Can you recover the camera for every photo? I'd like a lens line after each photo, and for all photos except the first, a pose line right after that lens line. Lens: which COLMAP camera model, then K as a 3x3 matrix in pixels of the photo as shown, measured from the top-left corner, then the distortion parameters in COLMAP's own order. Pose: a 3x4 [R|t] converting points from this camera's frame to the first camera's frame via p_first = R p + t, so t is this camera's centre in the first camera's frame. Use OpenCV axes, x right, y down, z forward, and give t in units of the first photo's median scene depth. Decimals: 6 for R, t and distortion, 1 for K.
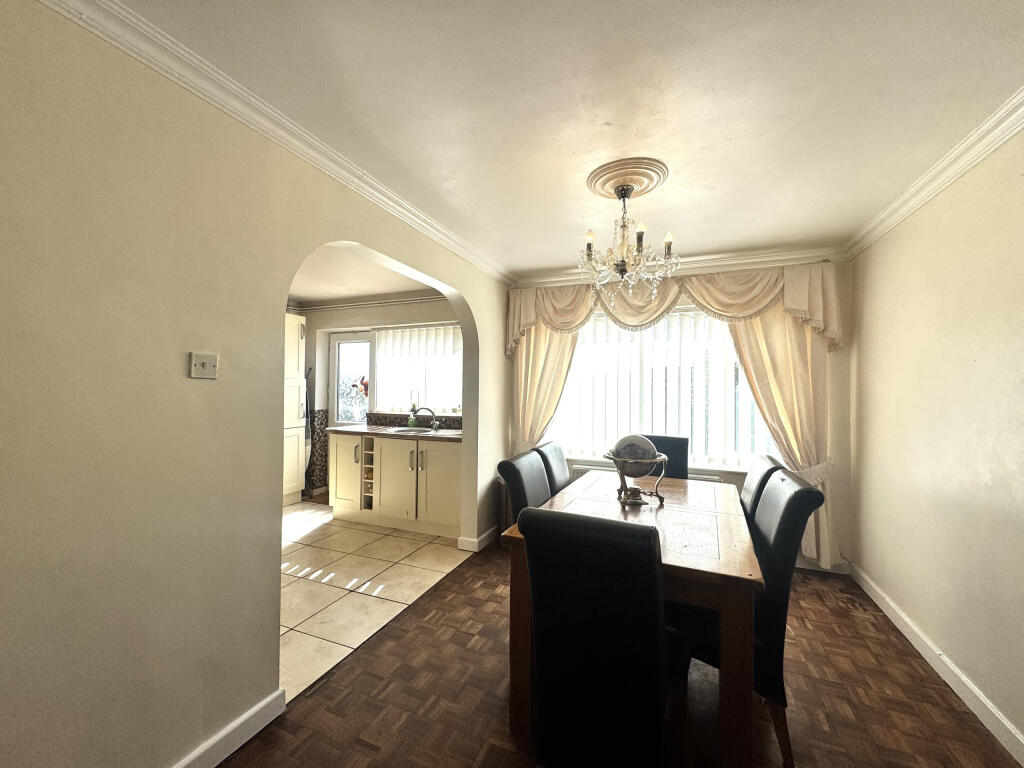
lens RADIAL K [[408.8, 0, 512.0], [0, 408.8, 384.0], [0, 0, 1]] dist [-0.001760, -0.000151]
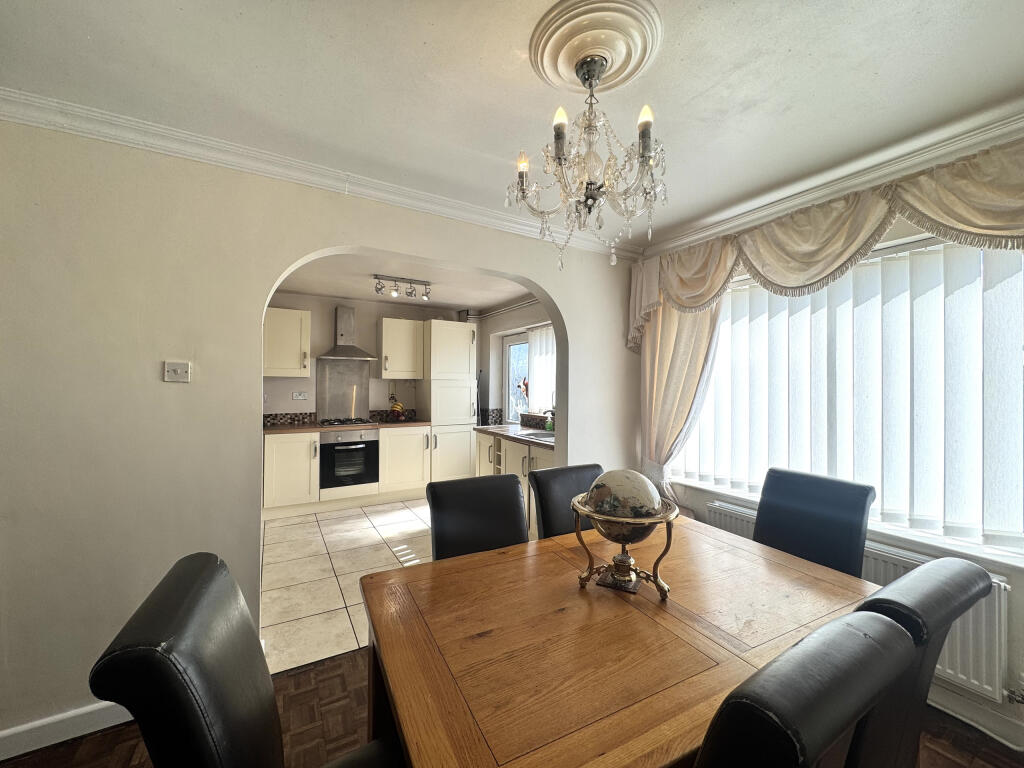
lens RADIAL K [[408.8, 0, 512.0], [0, 408.8, 384.0], [0, 0, 1]] dist [-0.001760, -0.000151]
pose [[0.795084, -0.004664, -0.606481, 0.255846], [0.004912, 0.999987, -0.001251, -0.000431], [0.606479, -0.001985, 0.795097, 0.205170]]
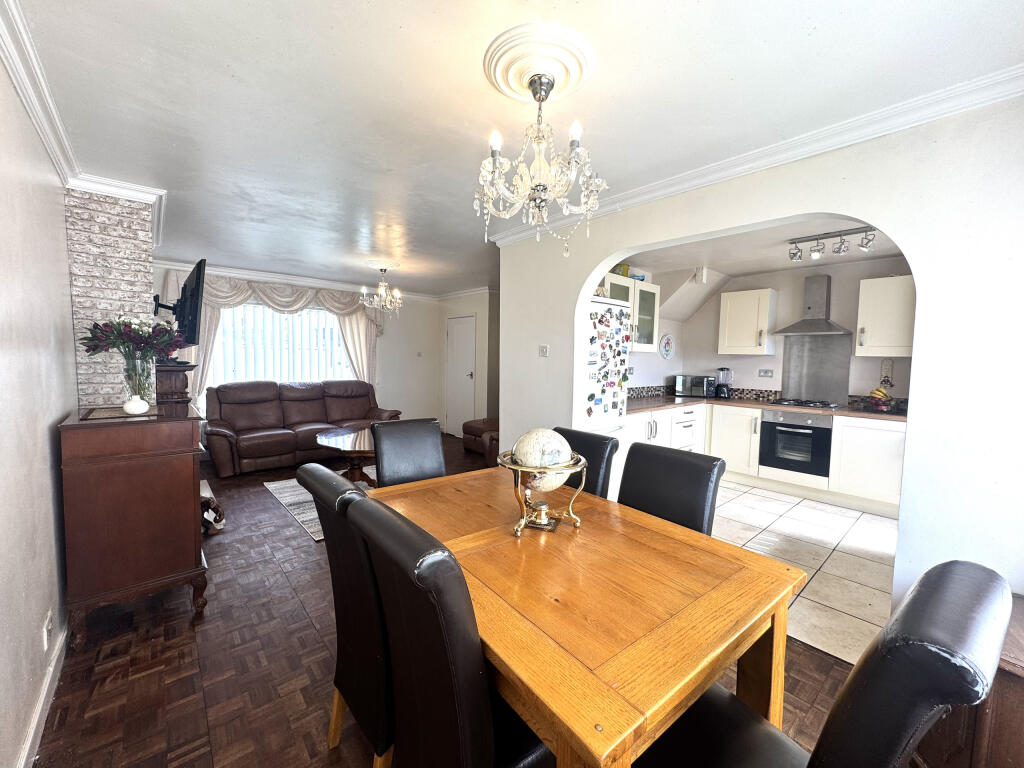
lens RADIAL K [[408.8, 0, 512.0], [0, 408.8, 384.0], [0, 0, 1]] dist [-0.001760, -0.000151]
pose [[-0.444899, 0.043004, -0.894548, 0.448929], [-0.015897, 0.998310, 0.055899, 0.004761], [0.895440, 0.039090, -0.443463, 0.603438]]
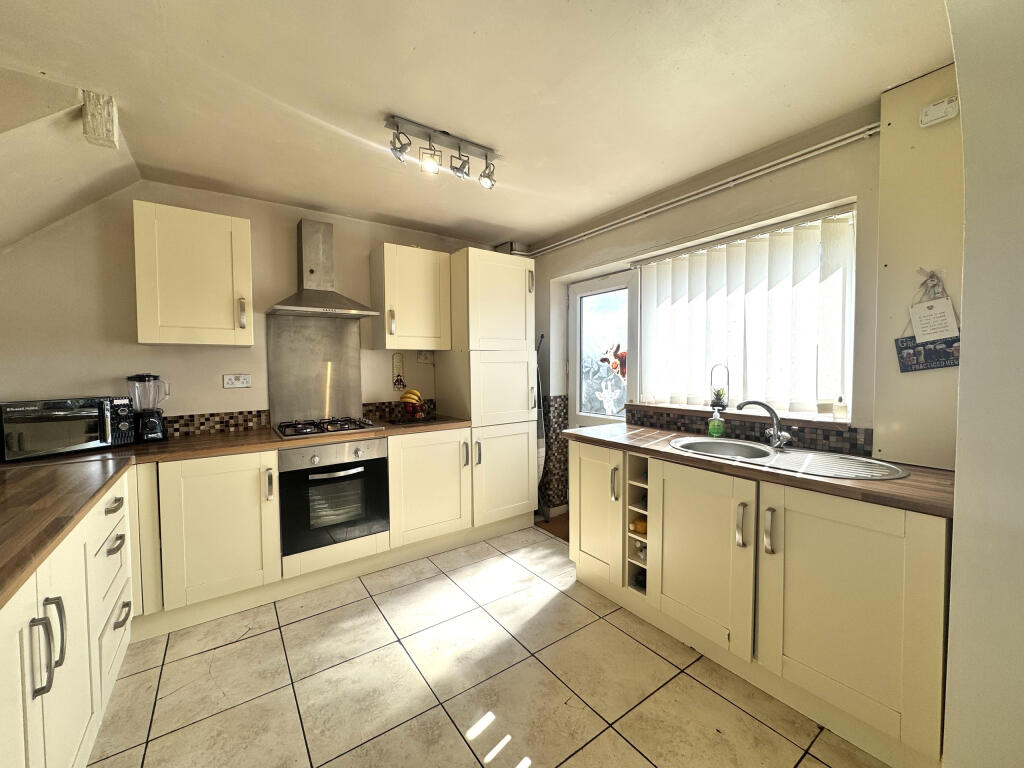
lens RADIAL K [[408.8, 0, 512.0], [0, 408.8, 384.0], [0, 0, 1]] dist [-0.001760, -0.000151]
pose [[0.844526, 0.009027, -0.535438, -0.189435], [0.018887, 0.998734, 0.046628, 0.010862], [0.535181, -0.049491, 0.843287, 0.437059]]
